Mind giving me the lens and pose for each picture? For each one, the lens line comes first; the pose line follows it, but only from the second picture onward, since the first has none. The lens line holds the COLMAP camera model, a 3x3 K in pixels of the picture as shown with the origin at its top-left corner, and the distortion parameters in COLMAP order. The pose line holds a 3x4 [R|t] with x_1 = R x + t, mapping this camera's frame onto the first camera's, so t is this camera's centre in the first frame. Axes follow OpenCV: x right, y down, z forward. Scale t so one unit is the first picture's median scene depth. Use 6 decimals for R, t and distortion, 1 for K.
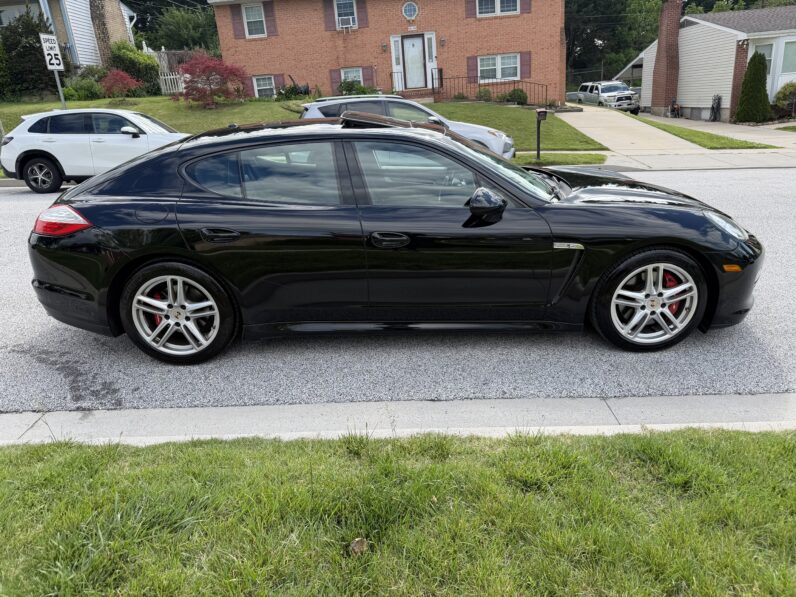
lens RADIAL K [[554.1, 0, 398.0], [0, 554.1, 298.5], [0, 0, 1]] dist [0.037403, -0.057912]
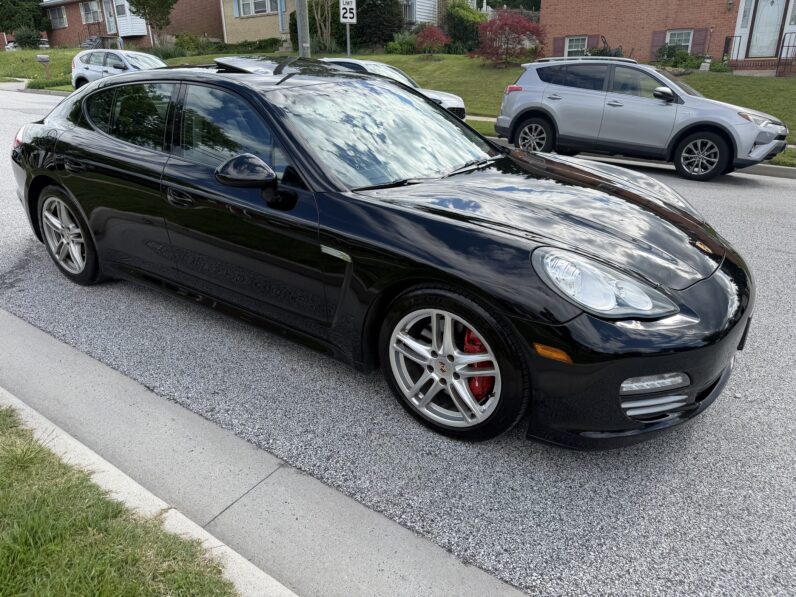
lens RADIAL K [[554.1, 0, 398.0], [0, 554.1, 298.5], [0, 0, 1]] dist [0.037403, -0.057912]
pose [[0.822769, 0.262573, -0.504091, 0.106197], [-0.234033, 0.964729, 0.120527, -0.020155], [0.517958, 0.018808, 0.855199, 0.059609]]
